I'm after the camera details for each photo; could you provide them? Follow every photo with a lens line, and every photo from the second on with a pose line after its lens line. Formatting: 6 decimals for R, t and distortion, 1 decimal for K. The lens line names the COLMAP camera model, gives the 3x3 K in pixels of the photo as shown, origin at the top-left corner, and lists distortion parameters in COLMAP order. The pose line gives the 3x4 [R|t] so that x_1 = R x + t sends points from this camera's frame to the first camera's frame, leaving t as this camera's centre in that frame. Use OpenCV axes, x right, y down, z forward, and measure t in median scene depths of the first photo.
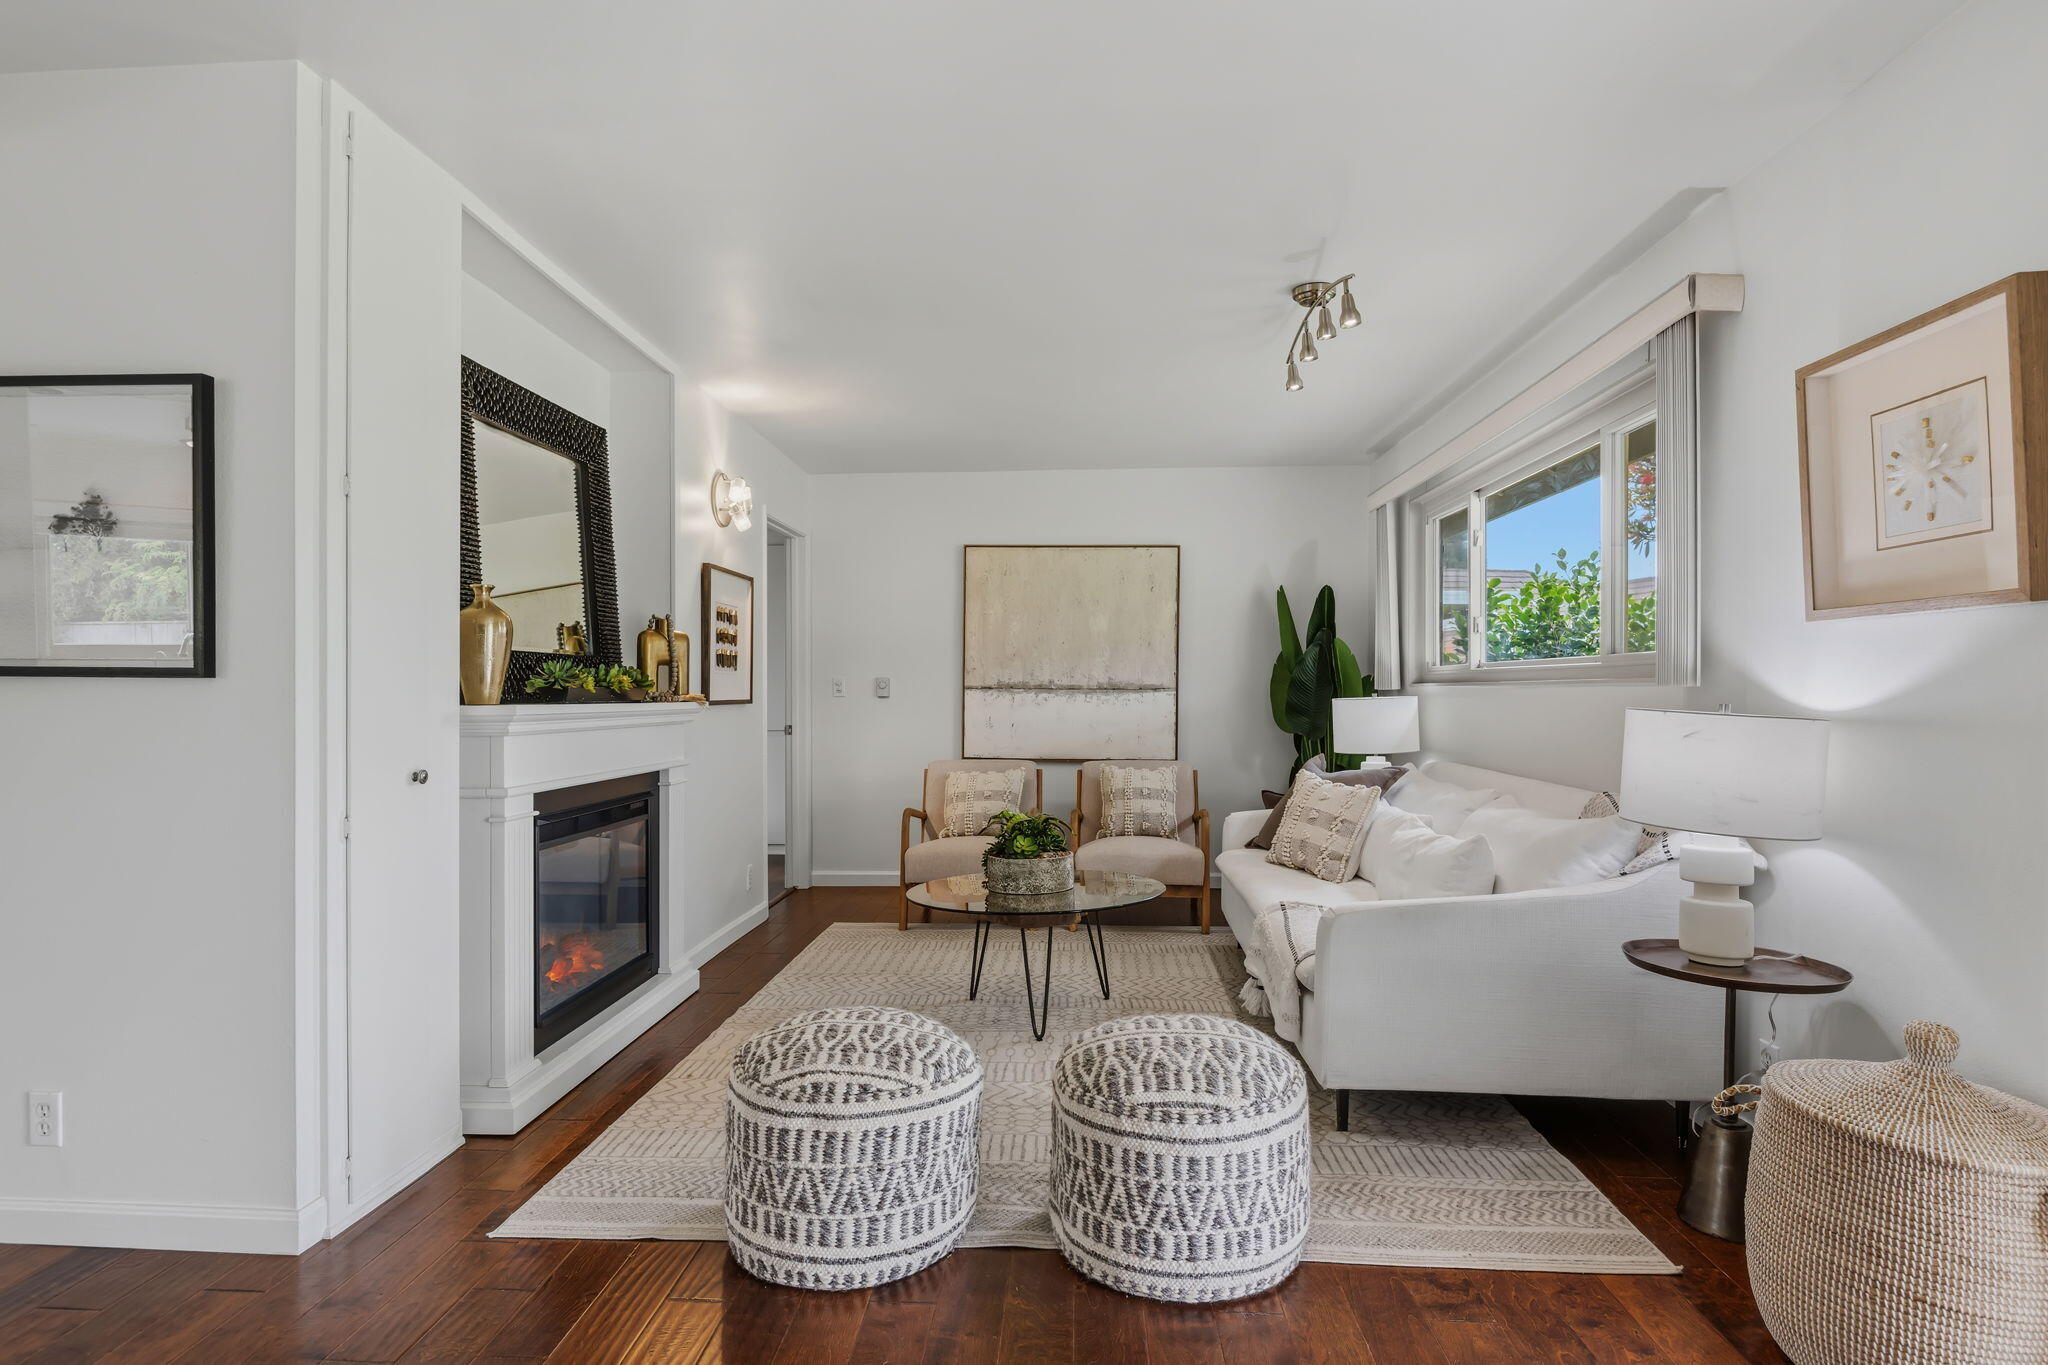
lens RADIAL K [[1046.0, 0, 1024.0], [0, 1046.0, 682.5], [0, 0, 1]] dist [-0.000446, -0.000365]
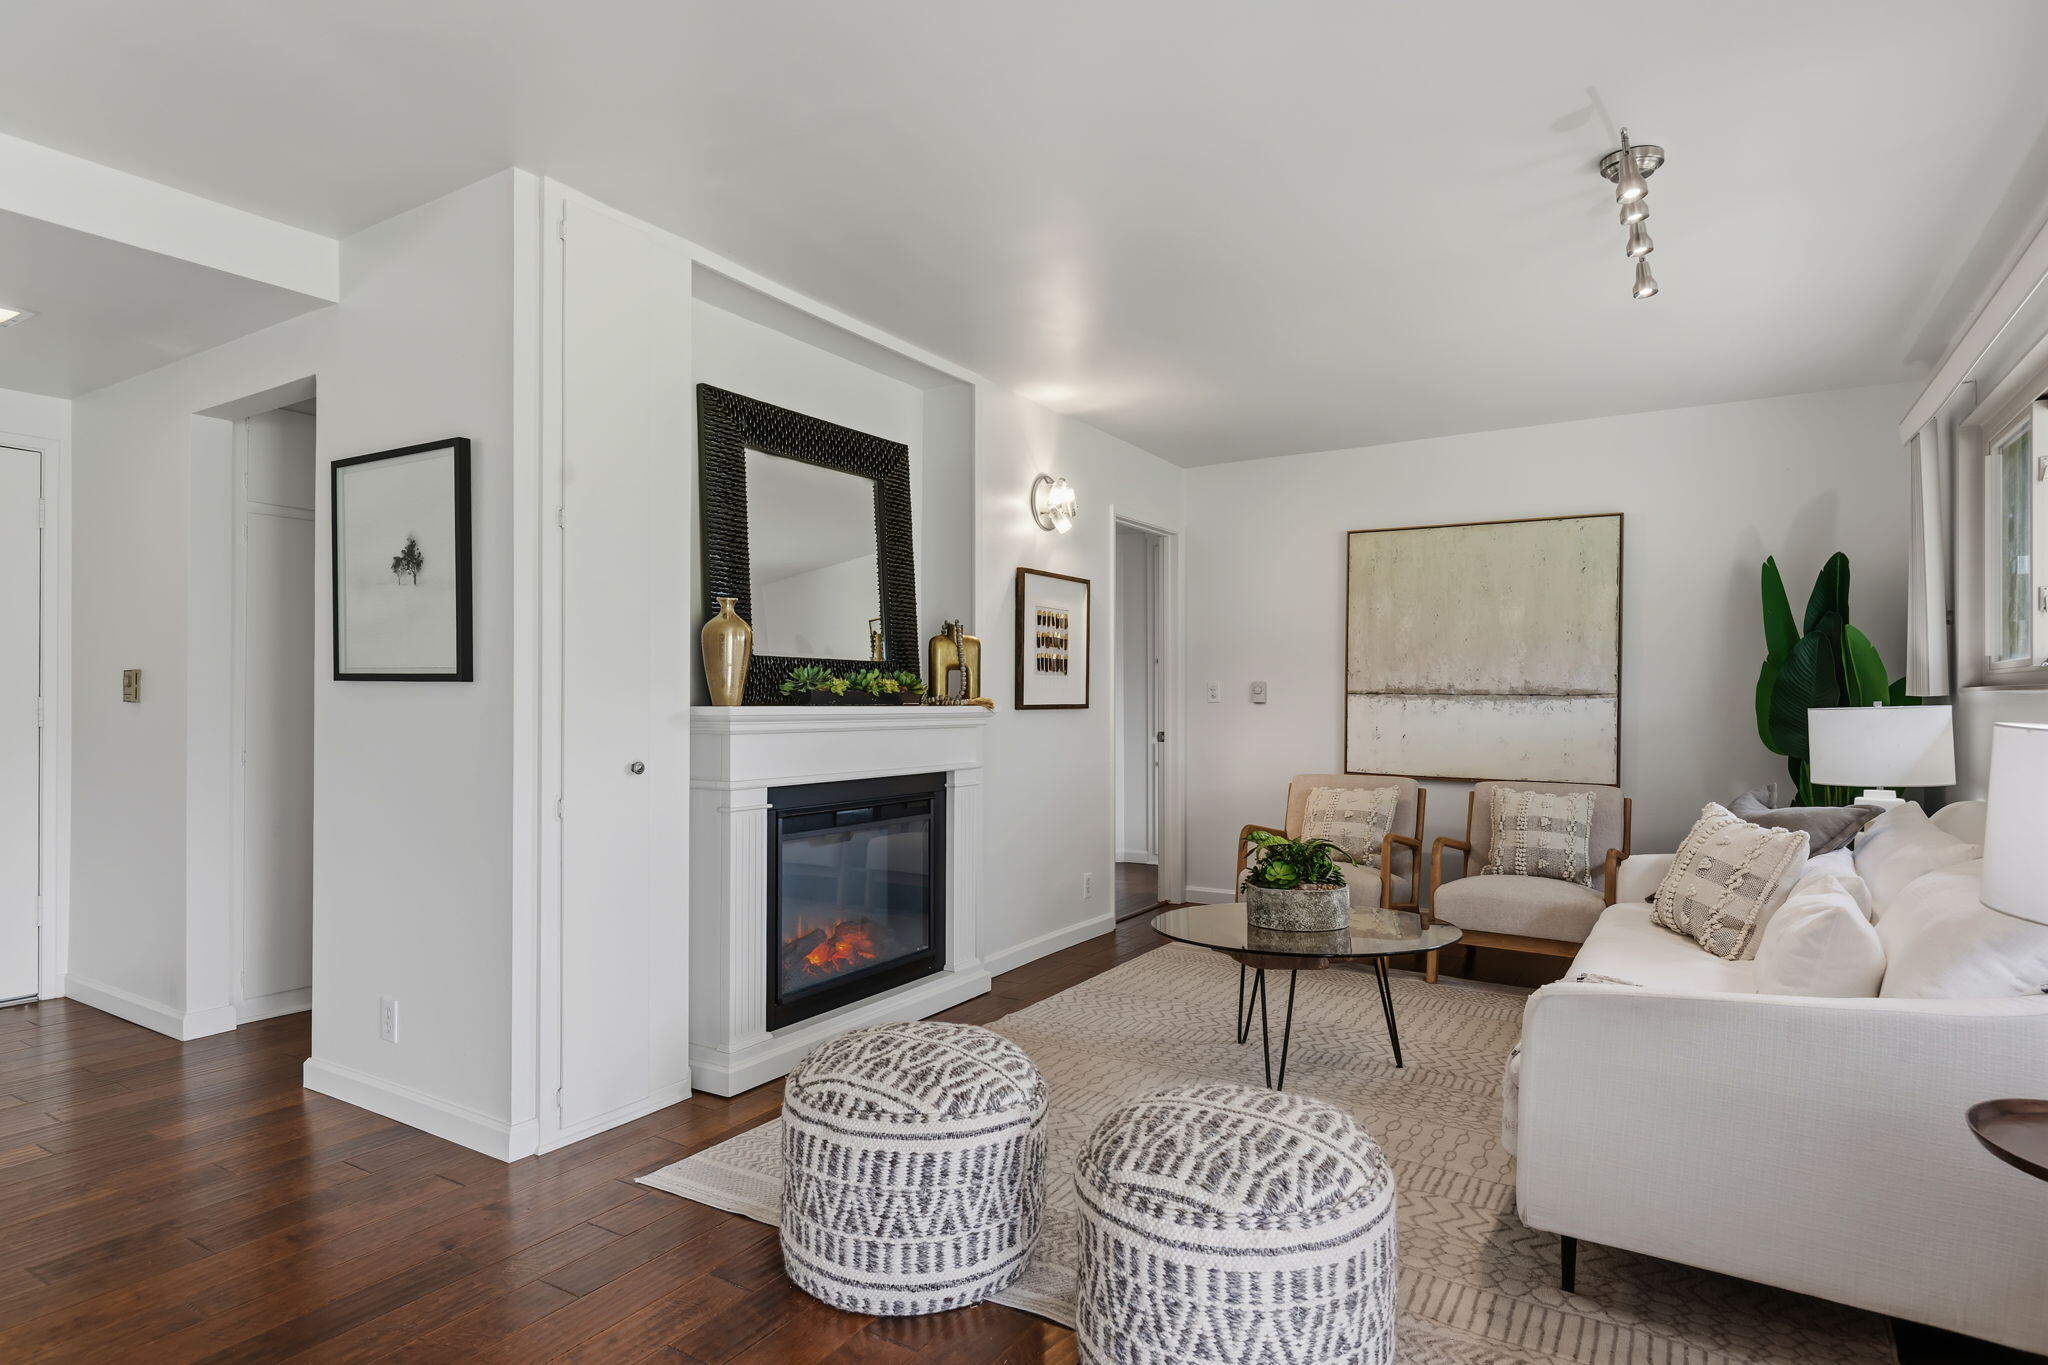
lens RADIAL K [[1094.9, 0, 1027.7], [0, 1094.9, 687.9], [0, 0, 1]] dist [0.001810, -0.000690]
pose [[0.879715, -0.000963, -0.475501, 0.414520], [0.000357, 0.999999, -0.001364, 0.004963], [0.475502, 0.001030, 0.879714, 0.168205]]
